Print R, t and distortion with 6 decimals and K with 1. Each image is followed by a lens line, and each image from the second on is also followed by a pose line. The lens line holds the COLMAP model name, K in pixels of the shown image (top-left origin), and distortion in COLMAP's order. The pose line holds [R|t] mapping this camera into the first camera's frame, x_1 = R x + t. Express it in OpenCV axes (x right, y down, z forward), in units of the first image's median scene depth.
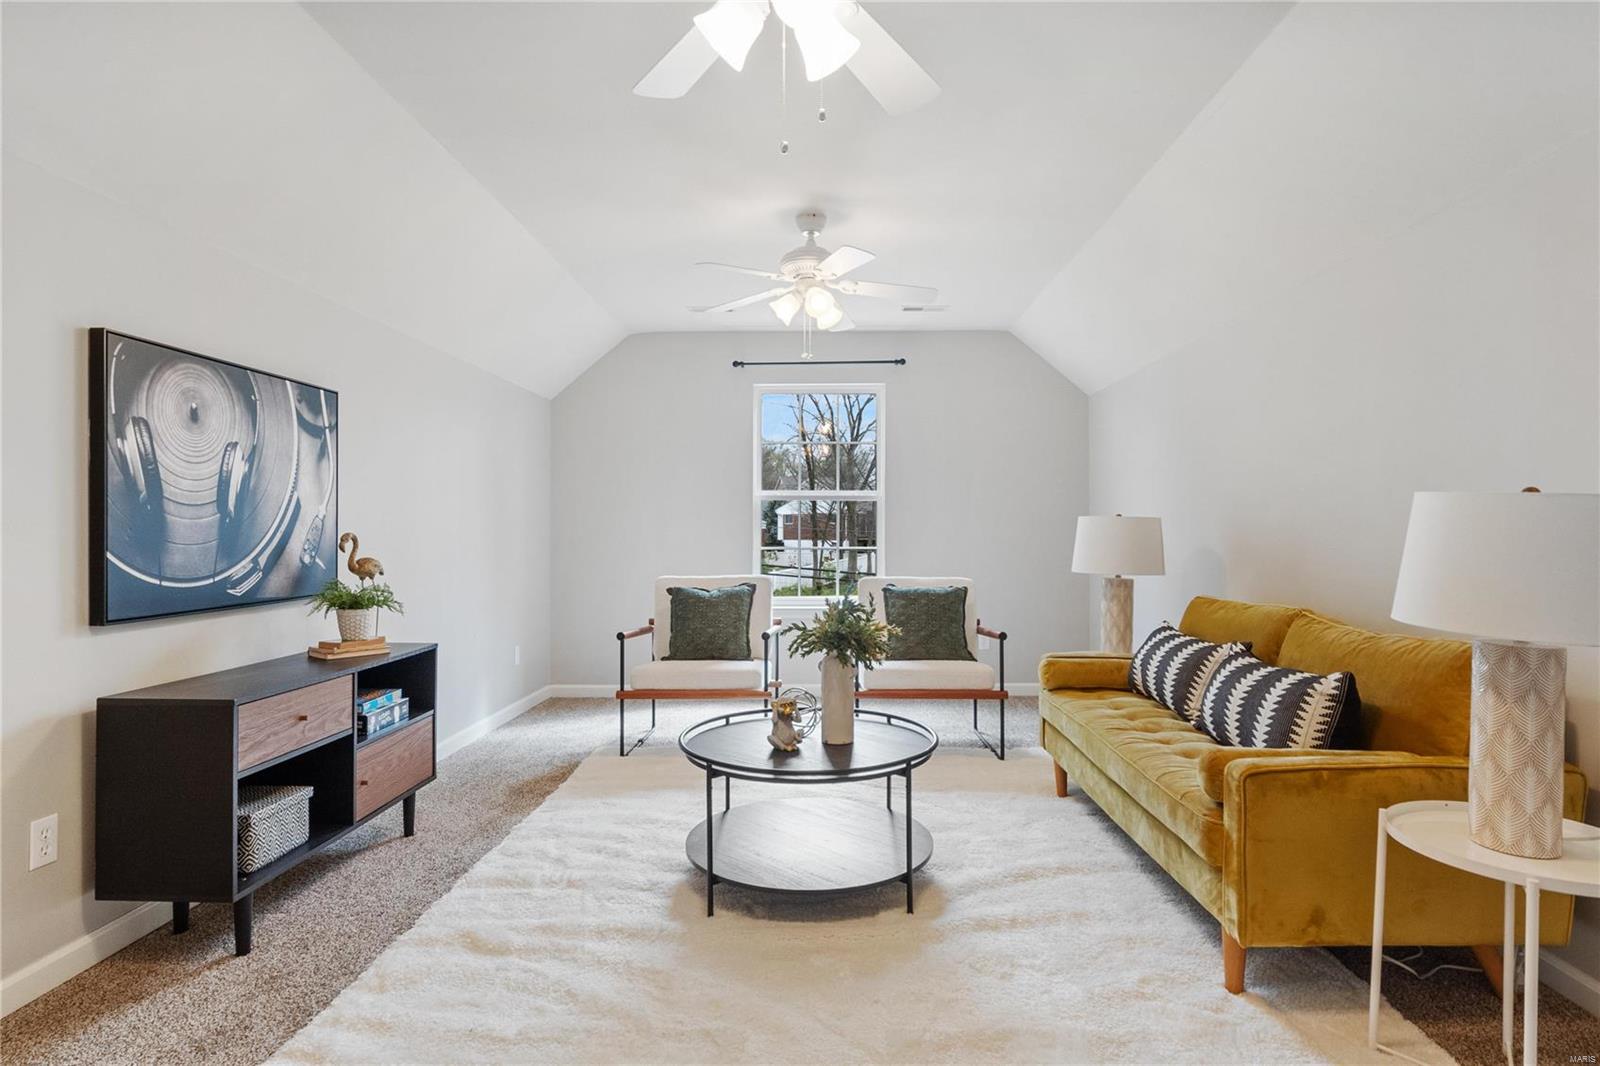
lens RADIAL K [[772.2, 0, 816.0], [0, 772.2, 536.2], [0, 0, 1]] dist [0.001100, 0.000564]
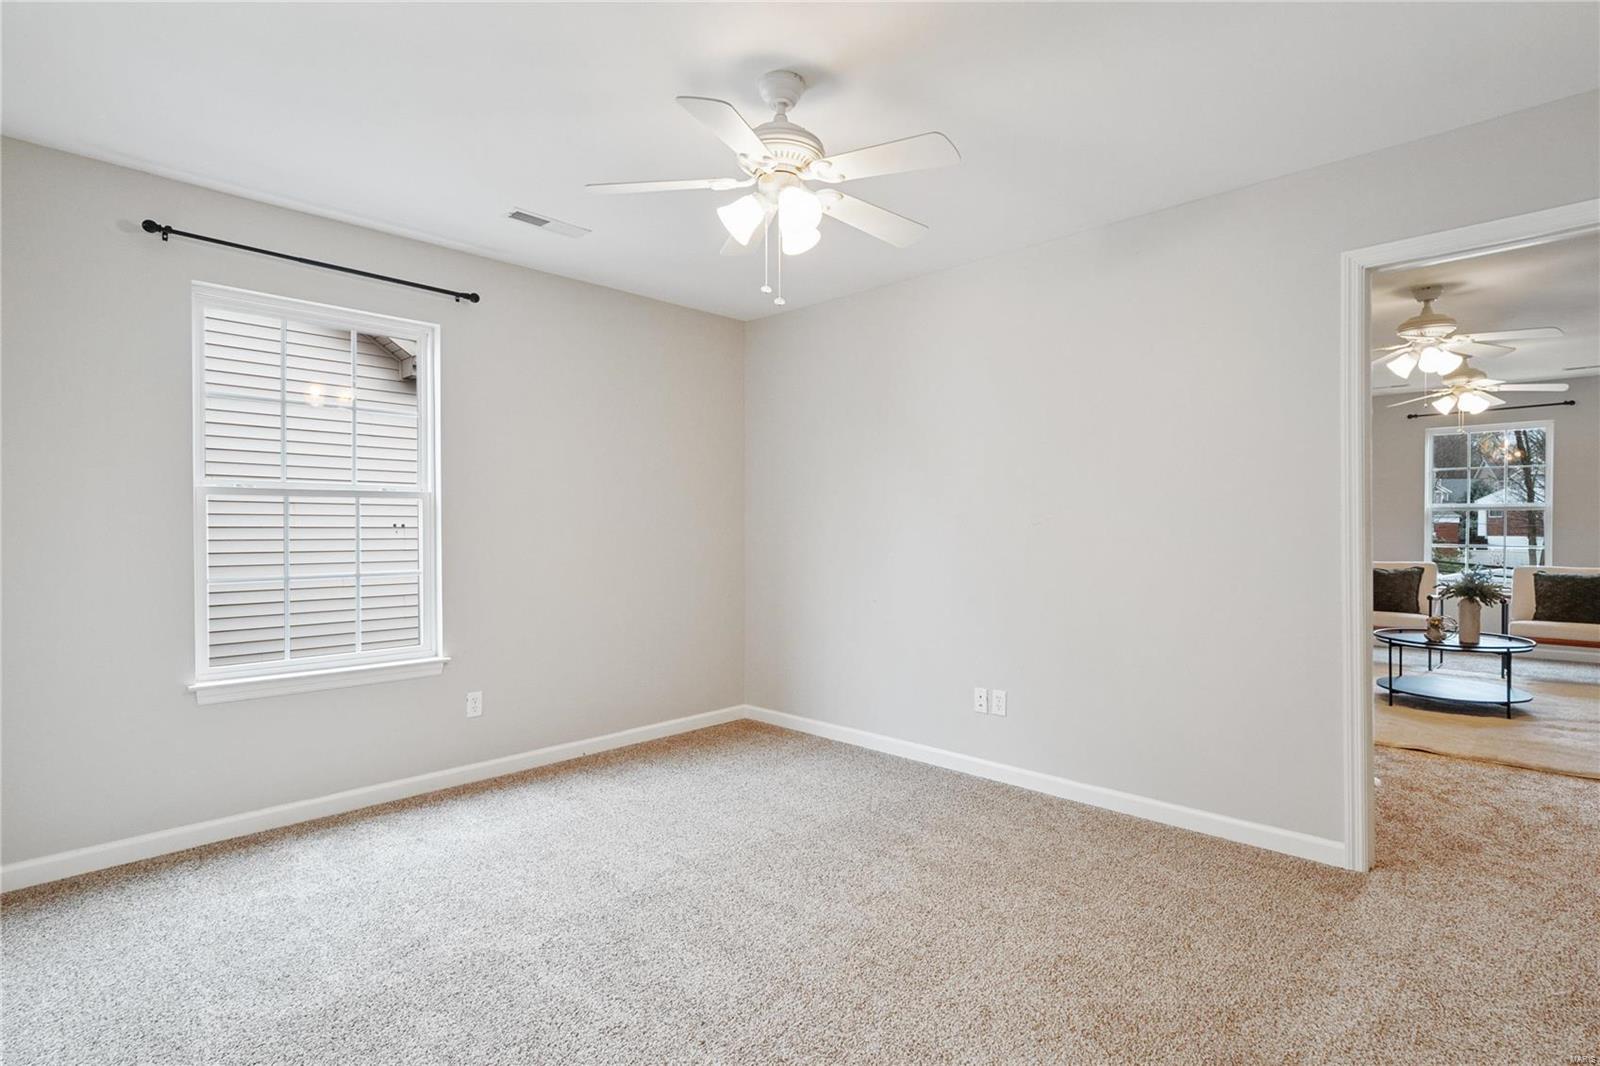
lens RADIAL K [[772.2, 0, 816.0], [0, 772.2, 536.2], [0, 0, 1]] dist [0.001100, 0.000564]
pose [[0.720147, 0.003805, -0.693811, 0.146803], [0.001496, 0.999974, 0.007037, -0.019270], [0.693820, -0.006106, 0.720123, -1.199067]]
